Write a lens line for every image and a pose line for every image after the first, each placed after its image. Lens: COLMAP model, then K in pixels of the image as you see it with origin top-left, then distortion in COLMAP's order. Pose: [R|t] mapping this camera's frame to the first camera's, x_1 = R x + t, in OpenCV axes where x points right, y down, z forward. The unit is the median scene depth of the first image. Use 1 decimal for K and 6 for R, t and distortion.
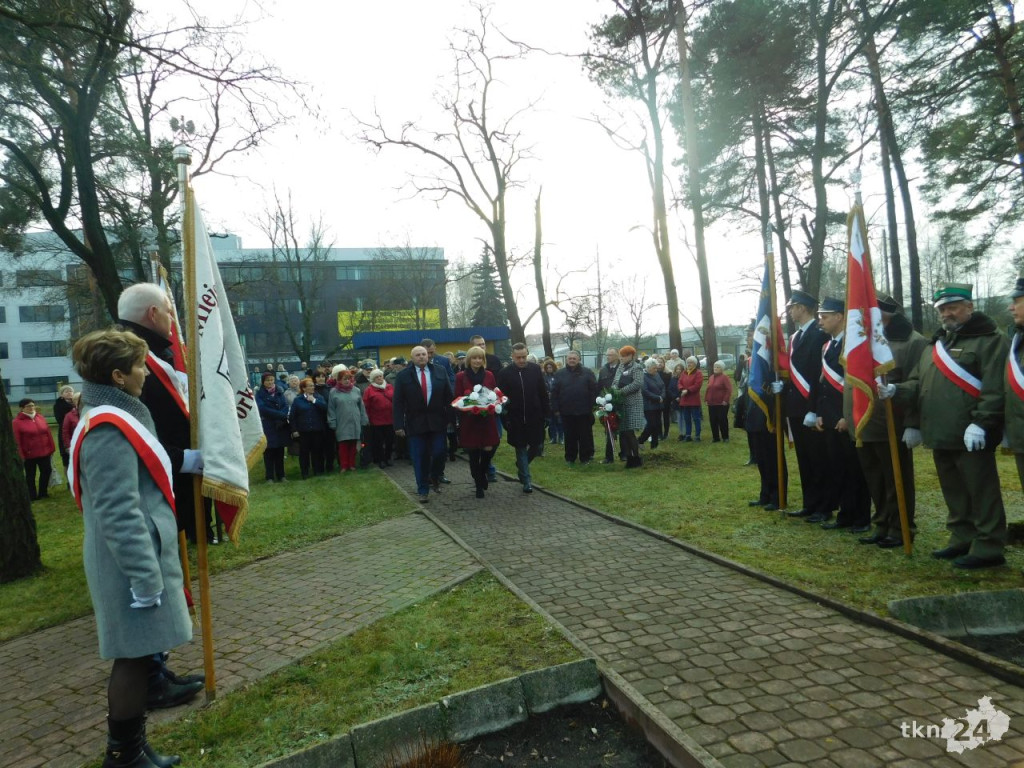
lens RADIAL K [[753.7, 0, 512.0], [0, 753.7, 384.0], [0, 0, 1]] dist [-0.049900, 0.076754]
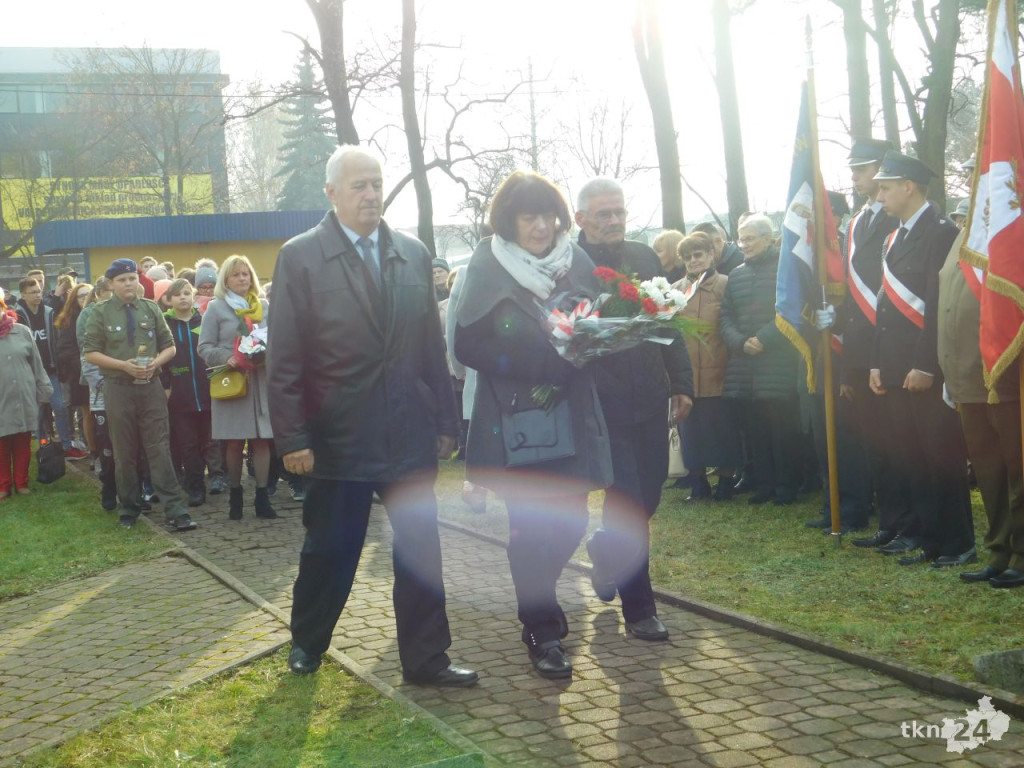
lens RADIAL K [[1509.0, 0, 512.0], [0, 1509.0, 384.0], [0, 0, 1]] dist [0.005663, -0.078392]
pose [[0.995111, -0.007595, 0.098468, 0.012859], [0.003946, 0.999300, 0.037203, 0.019942], [-0.098681, -0.036633, 0.994445, -0.127940]]
